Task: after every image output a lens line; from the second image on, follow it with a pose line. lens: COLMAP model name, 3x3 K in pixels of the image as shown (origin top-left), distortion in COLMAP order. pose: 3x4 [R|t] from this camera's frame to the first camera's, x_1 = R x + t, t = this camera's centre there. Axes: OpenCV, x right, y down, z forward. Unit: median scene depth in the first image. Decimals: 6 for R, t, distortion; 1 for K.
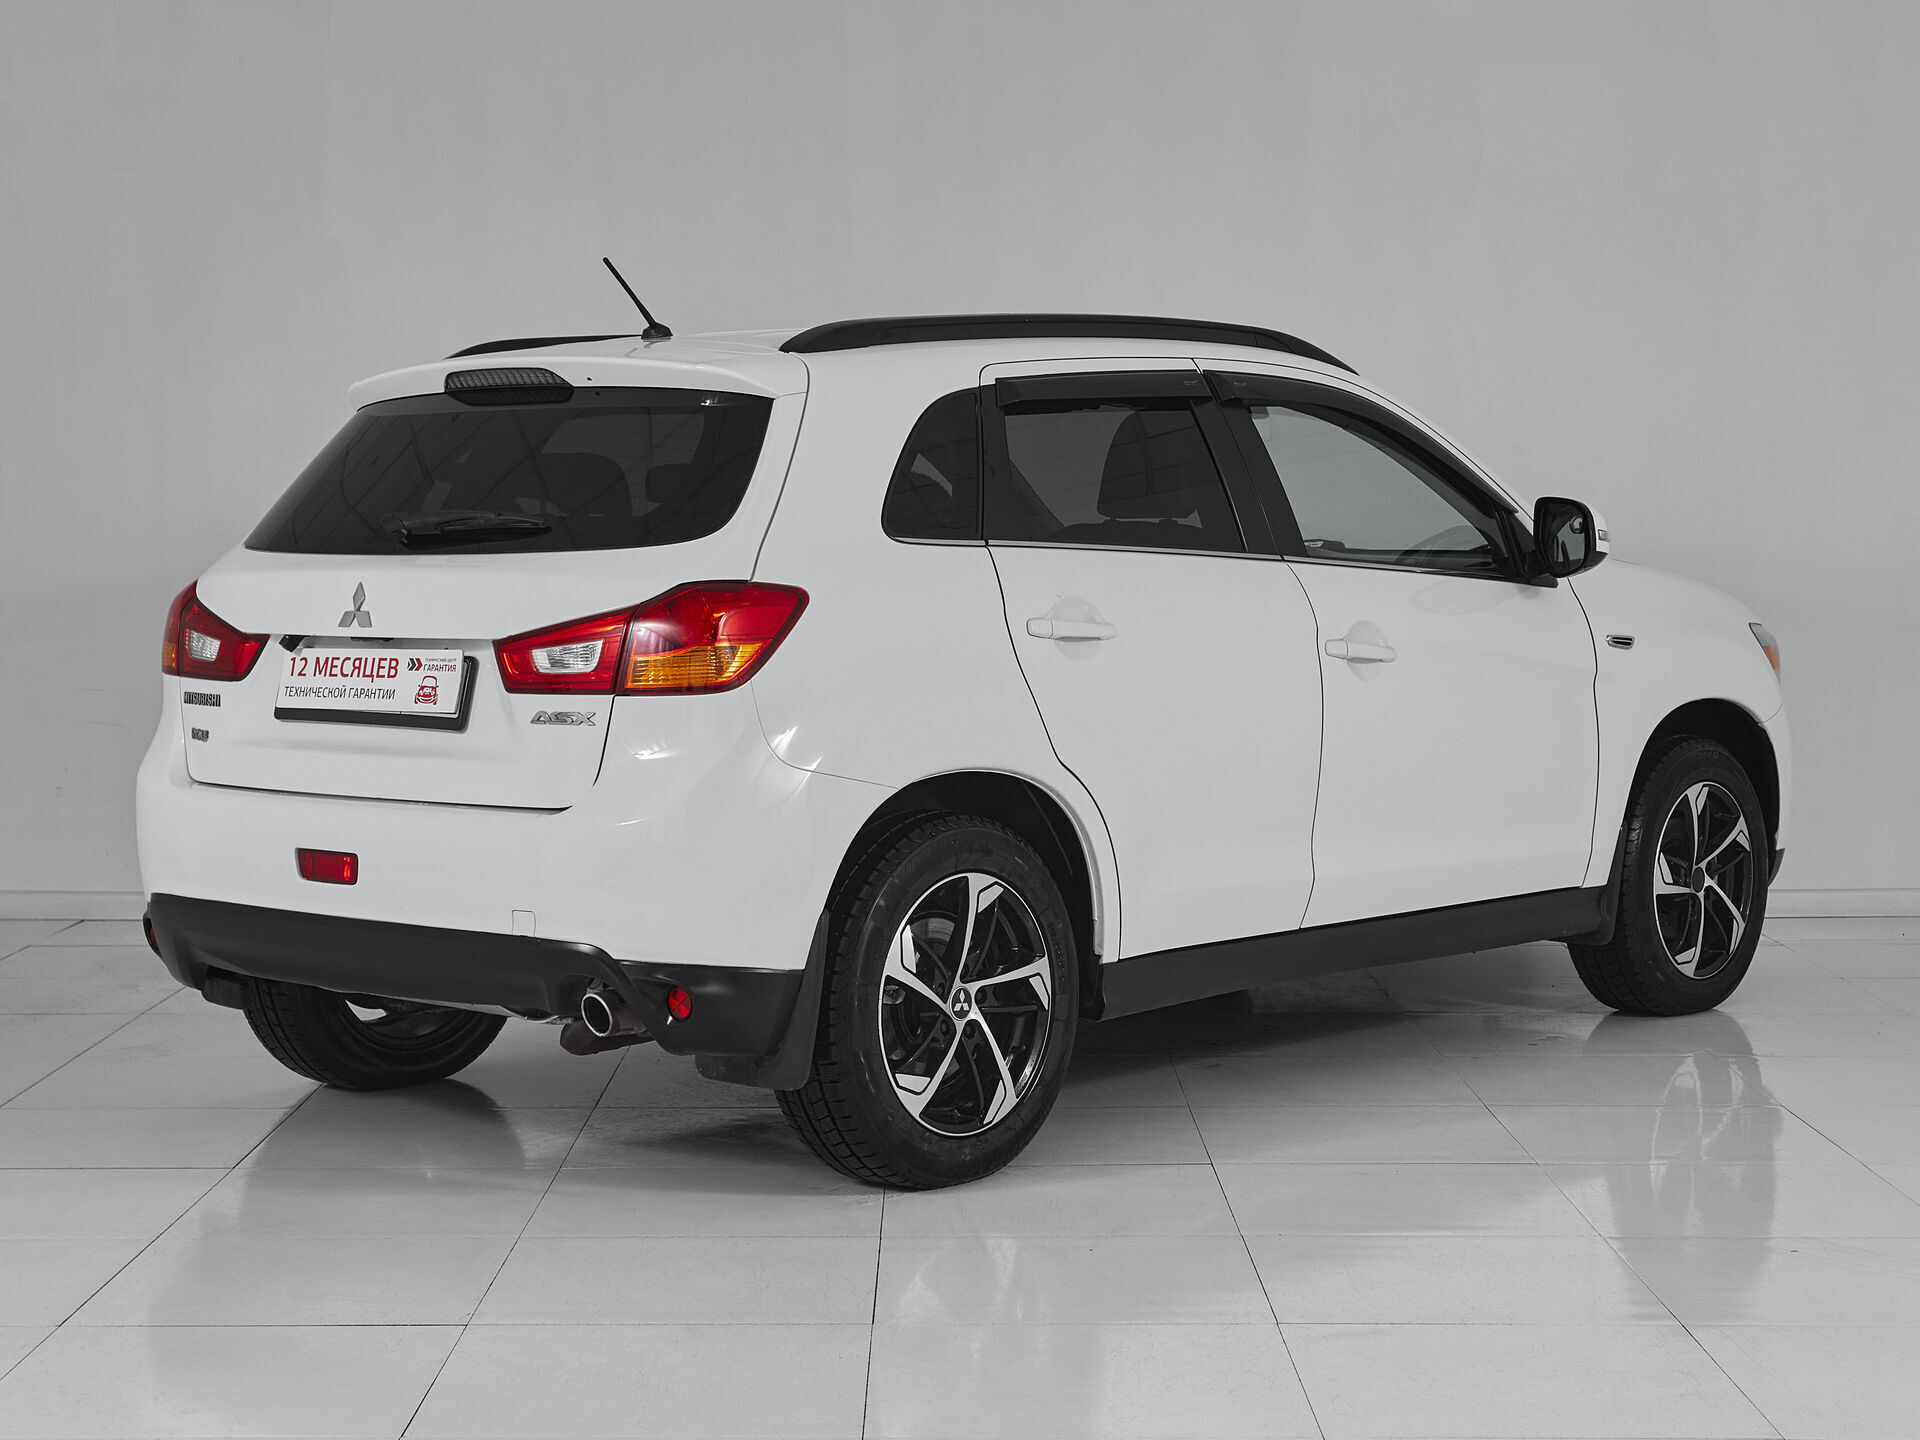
lens RADIAL K [[3074.5, 0, 960.0], [0, 3074.5, 720.0], [0, 0, 1]] dist [0.198297, -0.866801]
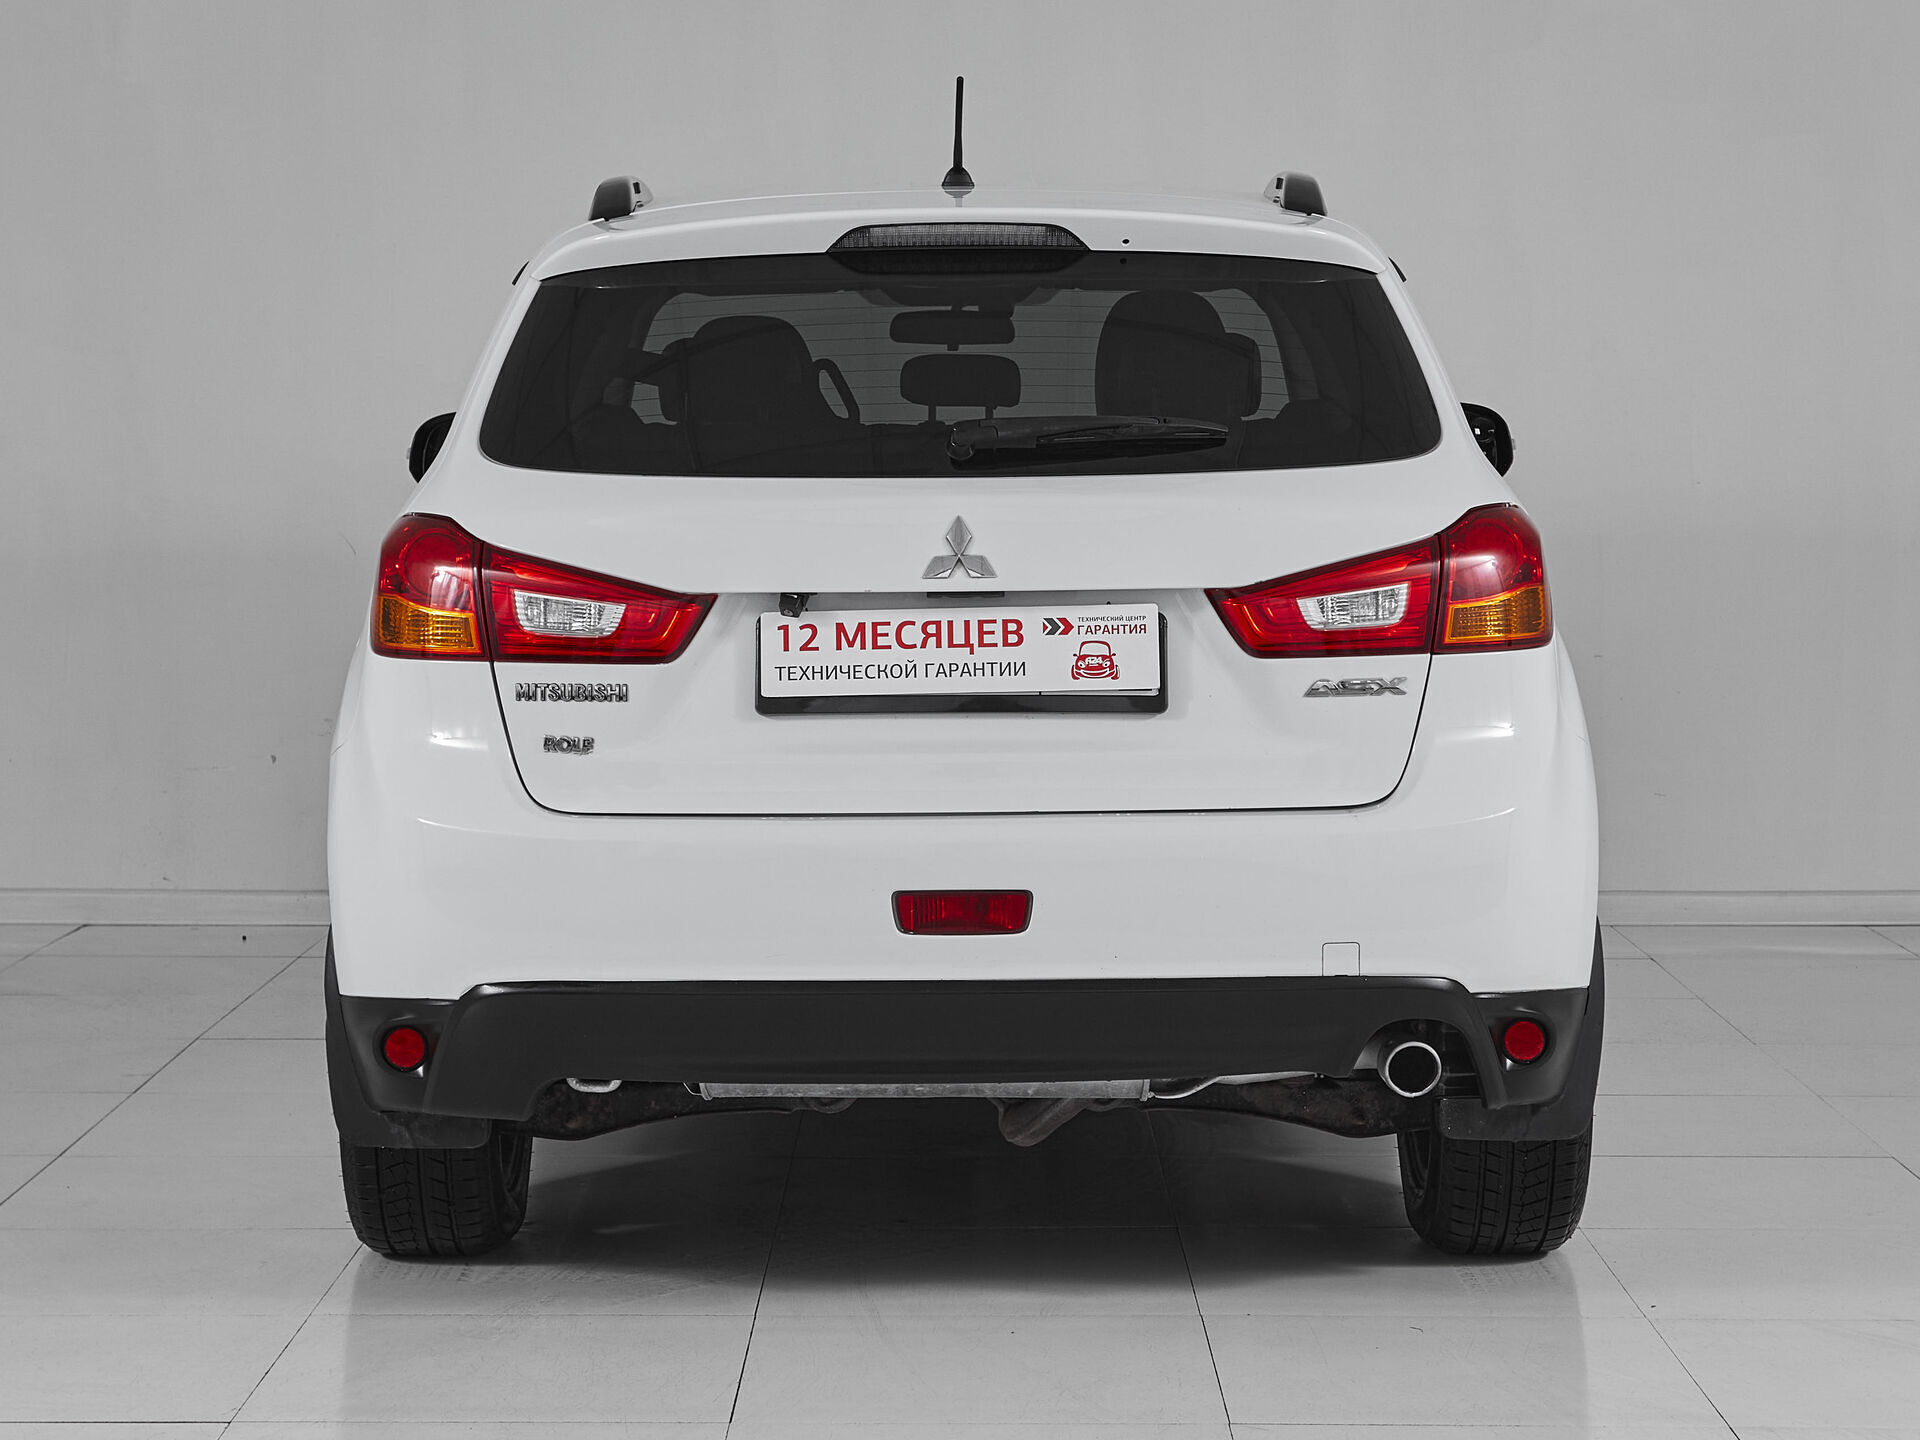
lens RADIAL K [[3074.5, 0, 960.0], [0, 3074.5, 720.0], [0, 0, 1]] dist [0.198297, -0.866801]
pose [[0.766987, -0.061049, 0.638752, -0.657279], [0.043088, 0.998117, 0.043656, -0.028512], [-0.640214, -0.005961, 0.768173, 0.450985]]
